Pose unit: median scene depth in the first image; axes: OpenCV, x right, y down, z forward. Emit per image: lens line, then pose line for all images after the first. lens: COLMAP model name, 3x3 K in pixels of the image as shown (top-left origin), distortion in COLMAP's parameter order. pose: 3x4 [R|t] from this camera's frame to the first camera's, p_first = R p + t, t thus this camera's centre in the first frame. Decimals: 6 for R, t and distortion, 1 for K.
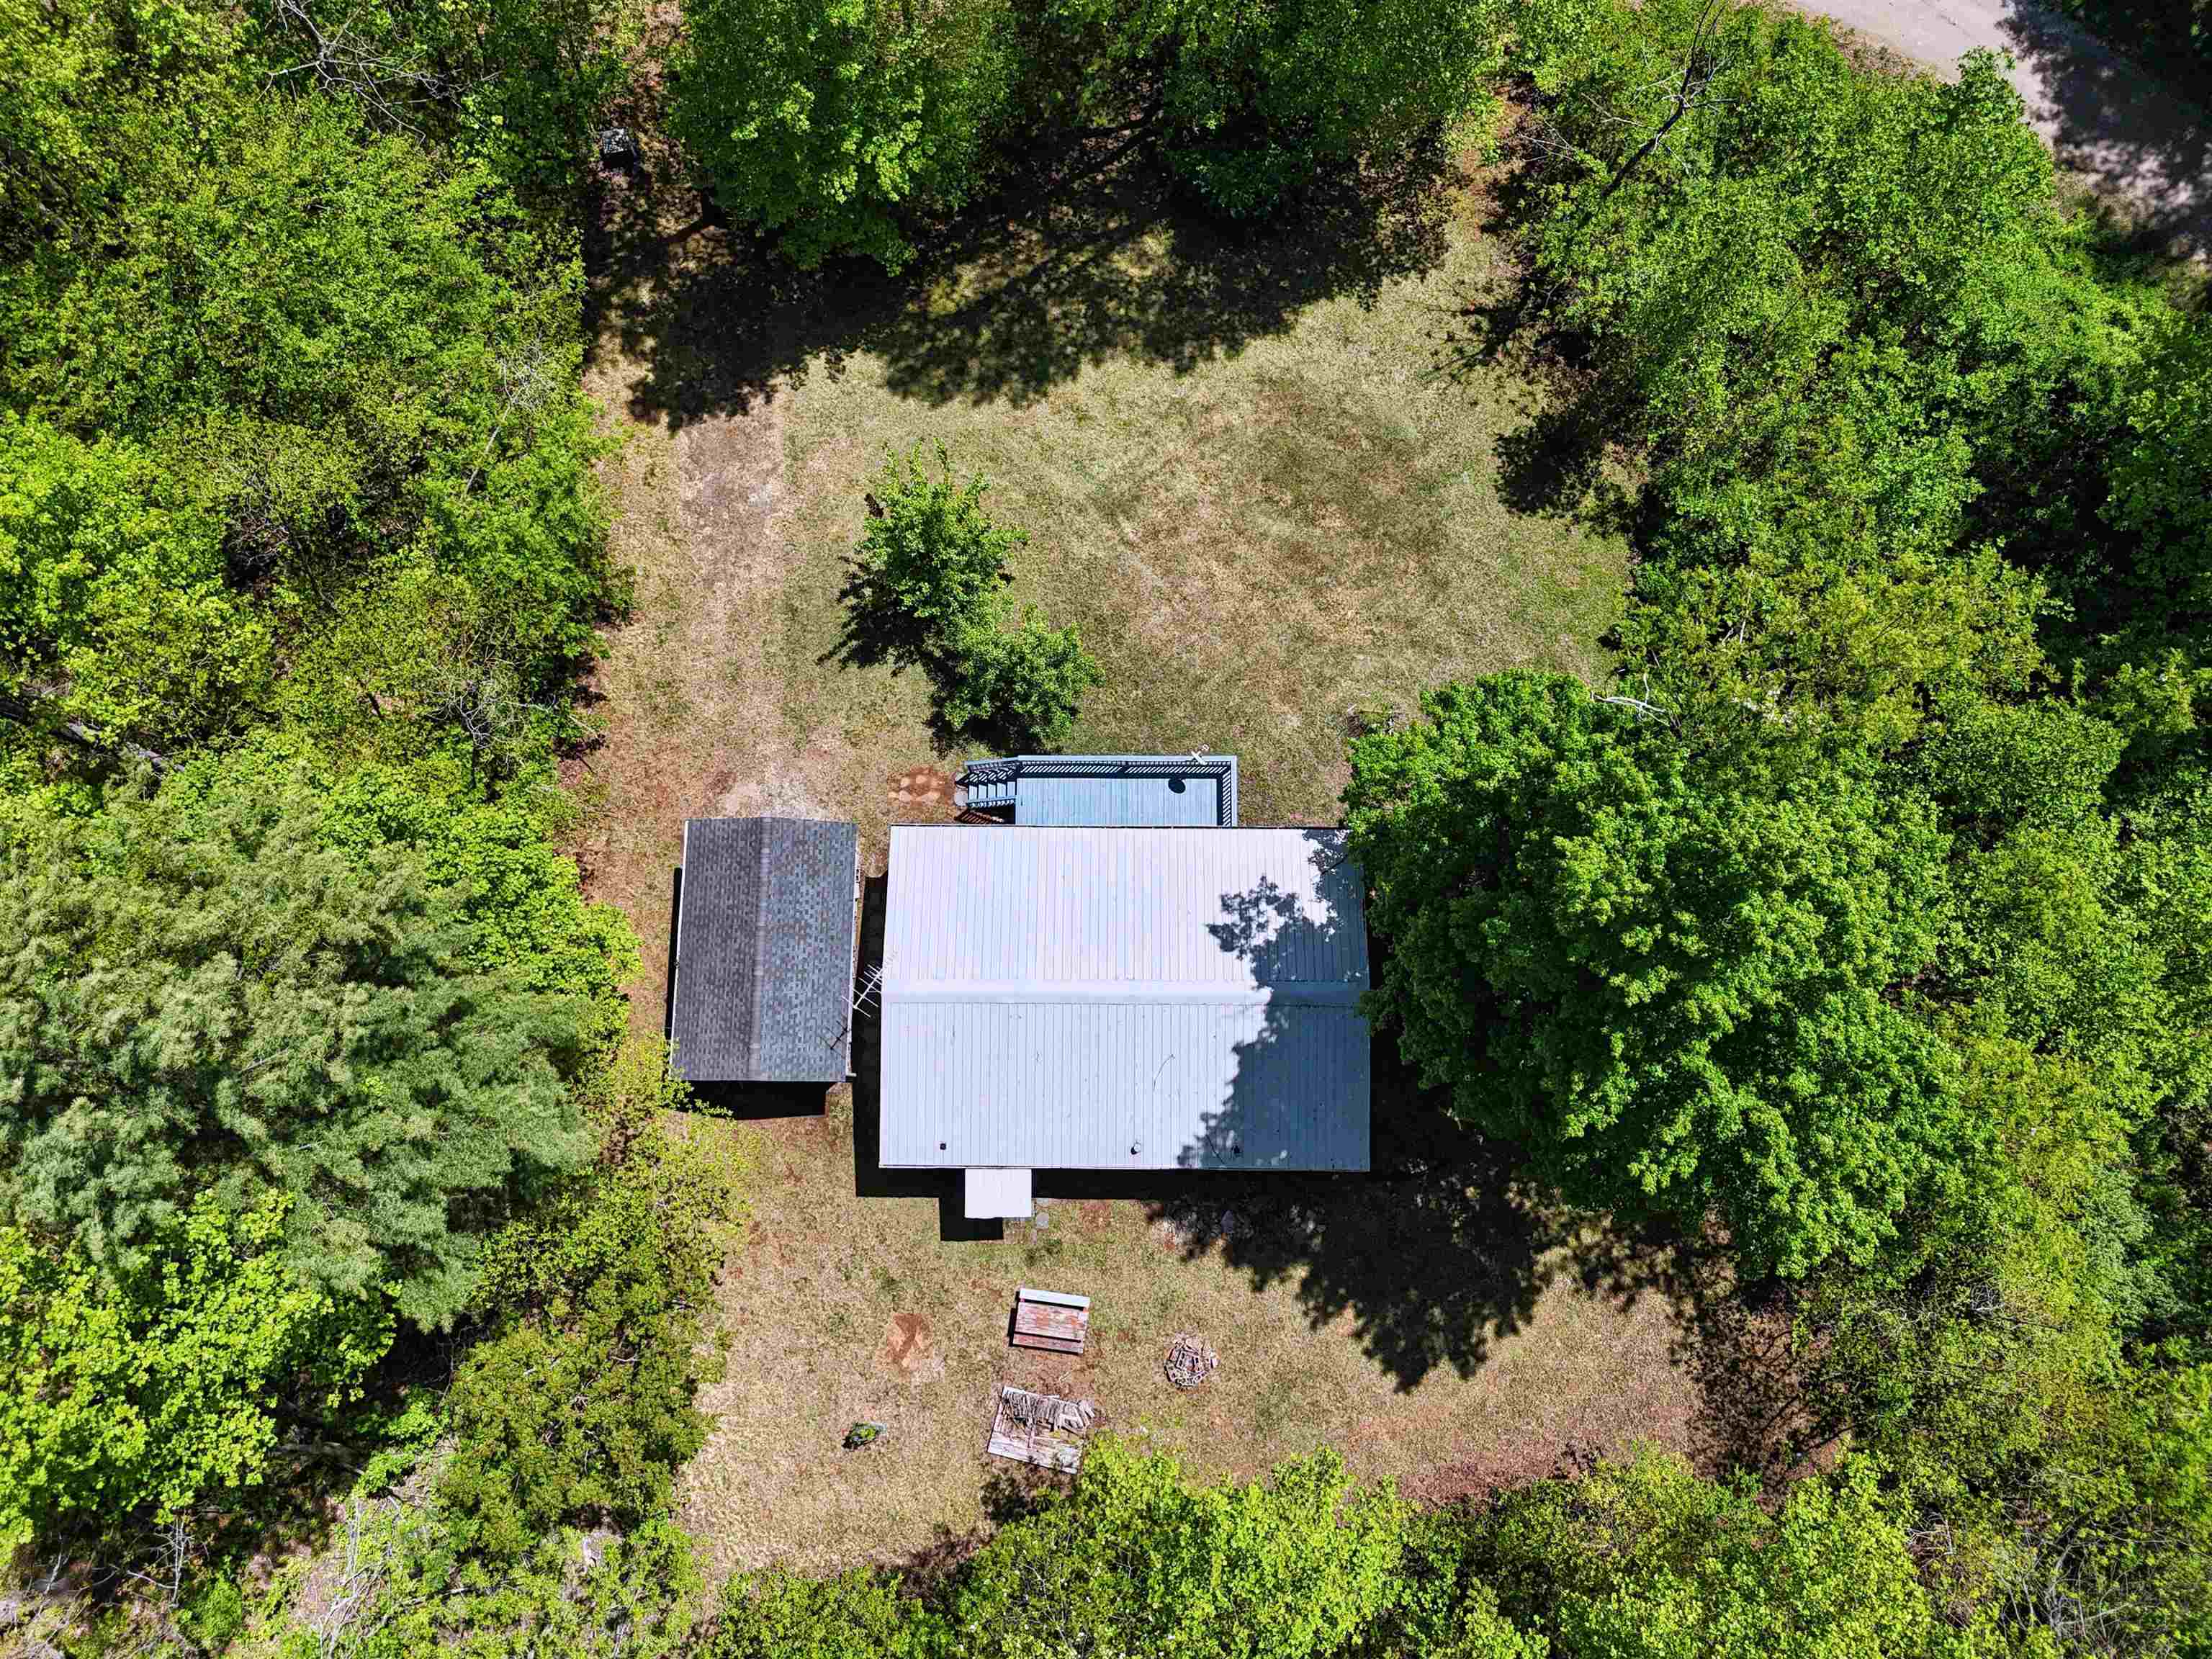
lens RADIAL K [[1627.6, 0, 1117.1], [0, 1627.6, 845.4], [0, 0, 1]] dist [0.099396, -0.087812]
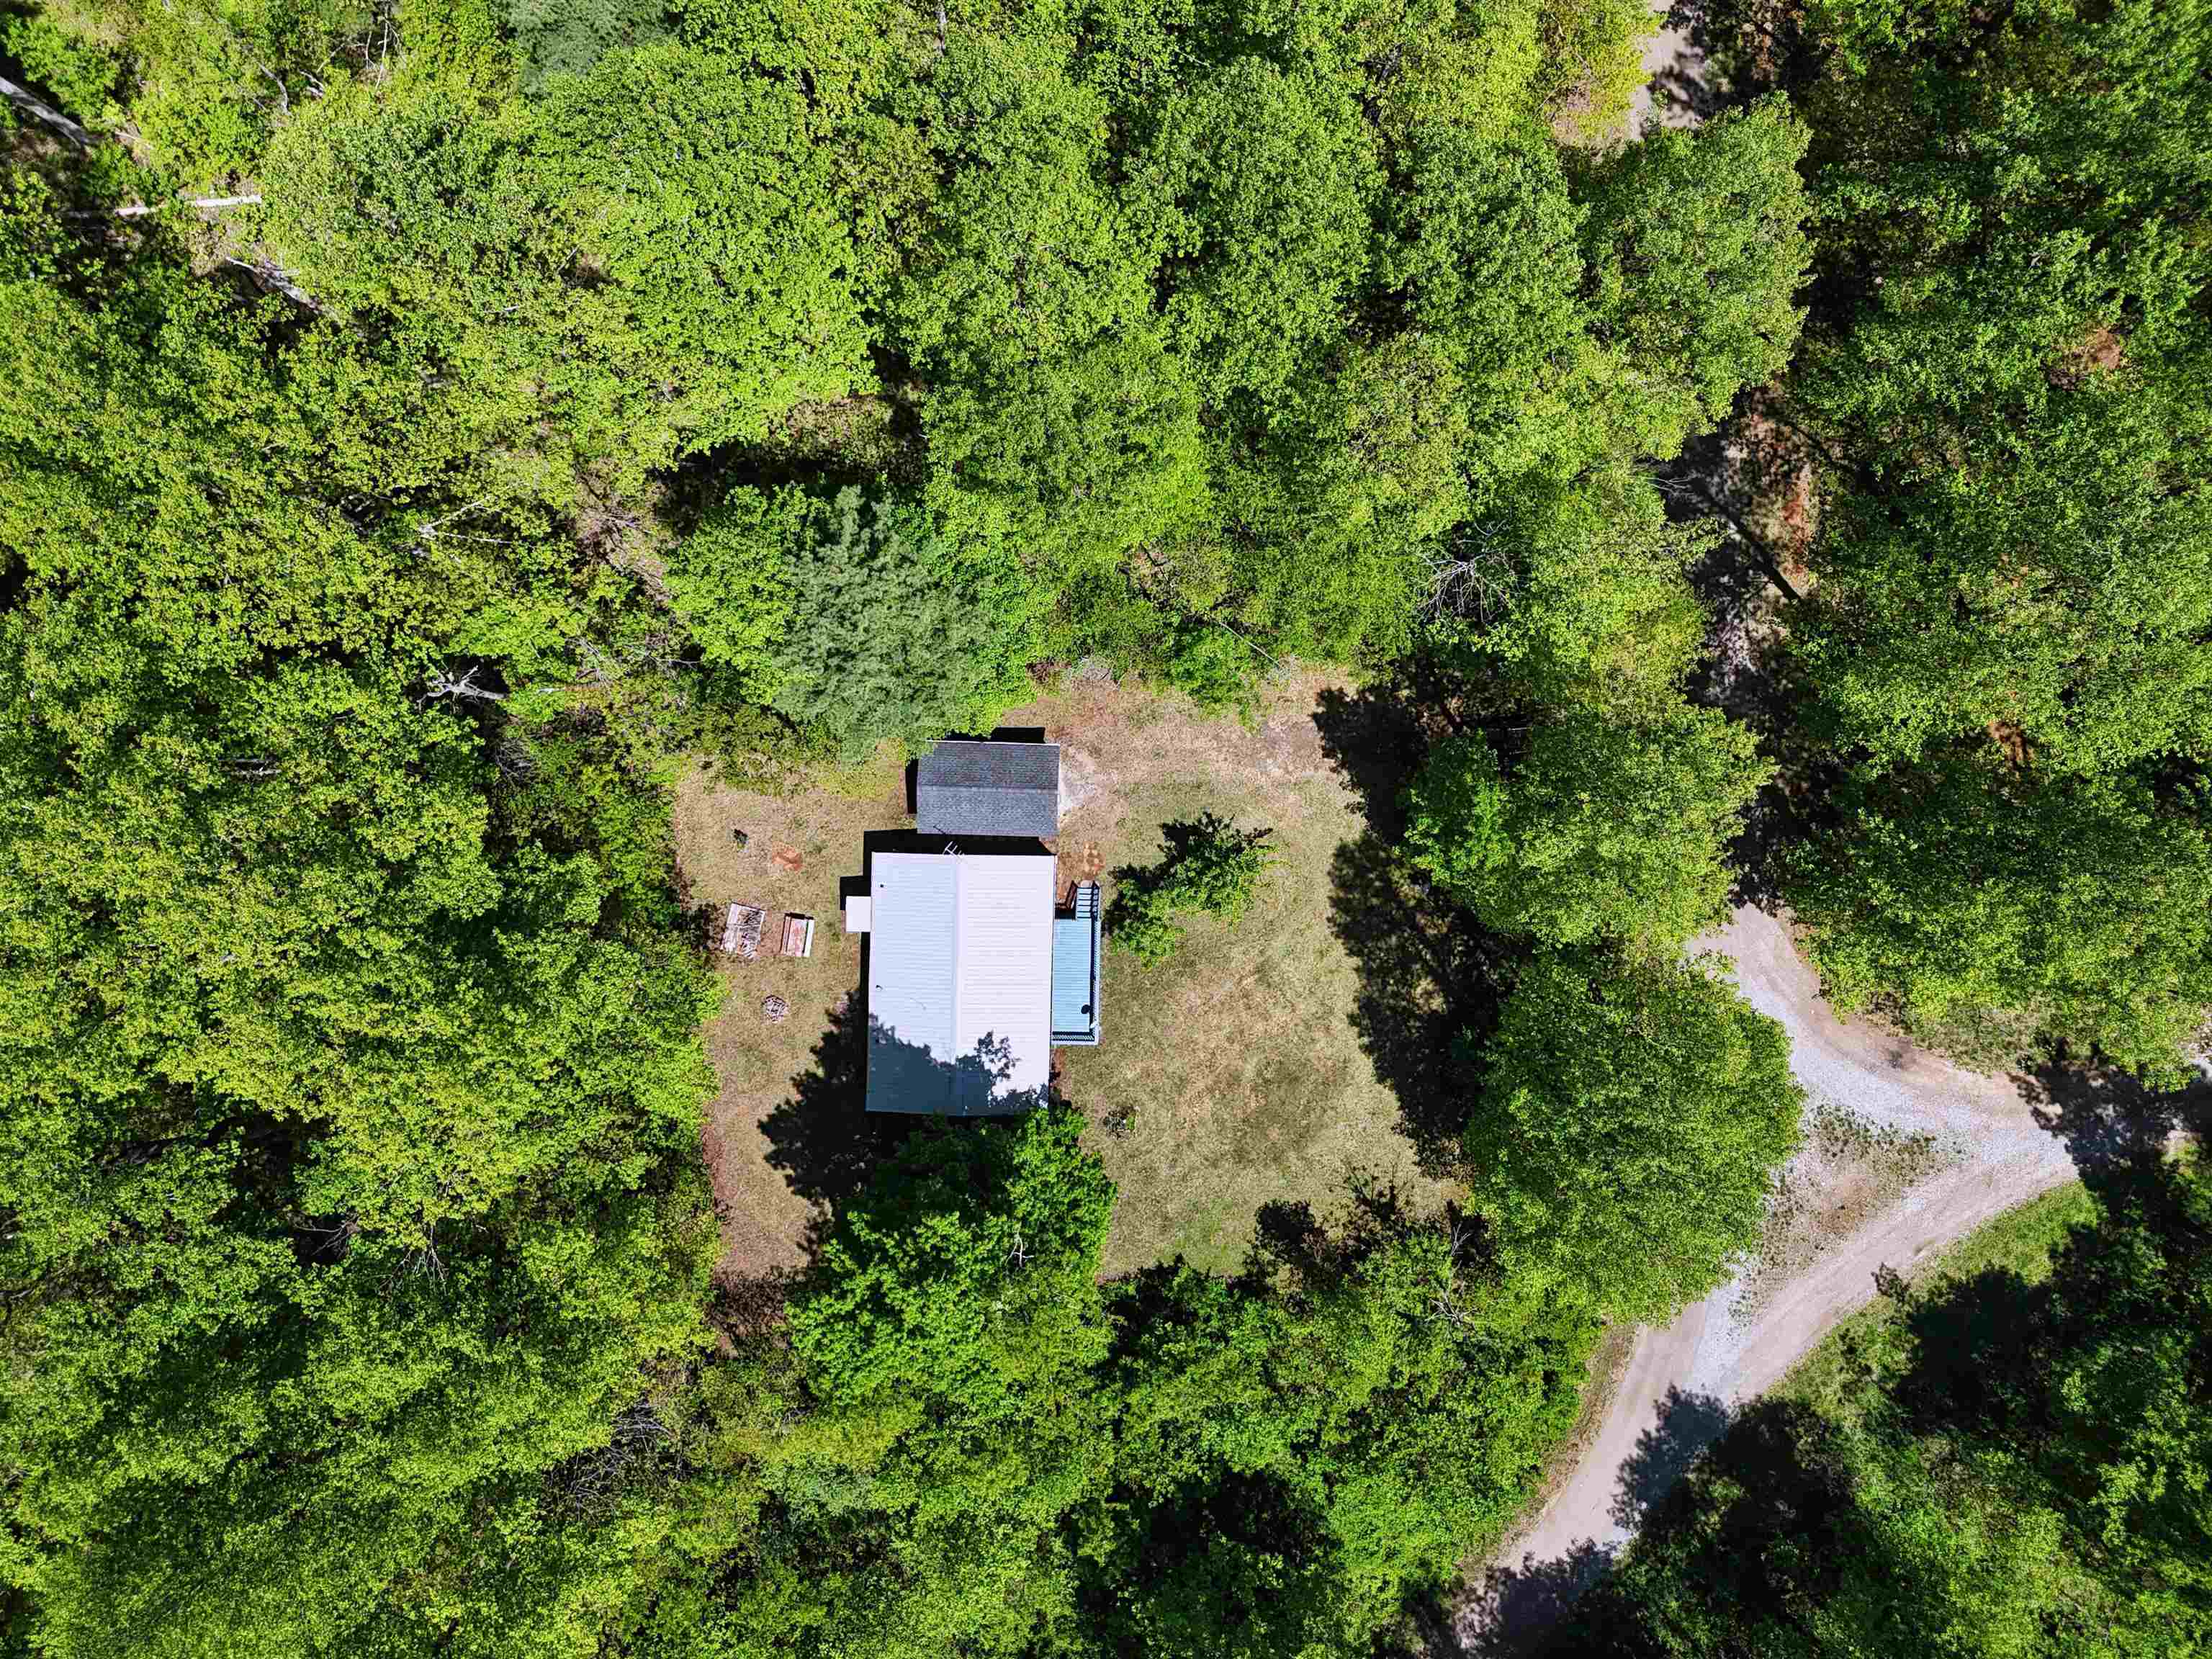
lens RADIAL K [[1627.6, 0, 1117.1], [0, 1627.6, 845.4], [0, 0, 1]] dist [0.099396, -0.087812]
pose [[-0.011878, 0.999870, 0.010903, -0.170669], [-0.983687, -0.013641, 0.179371, -0.402517], [0.179496, -0.008595, 0.983721, -0.767350]]
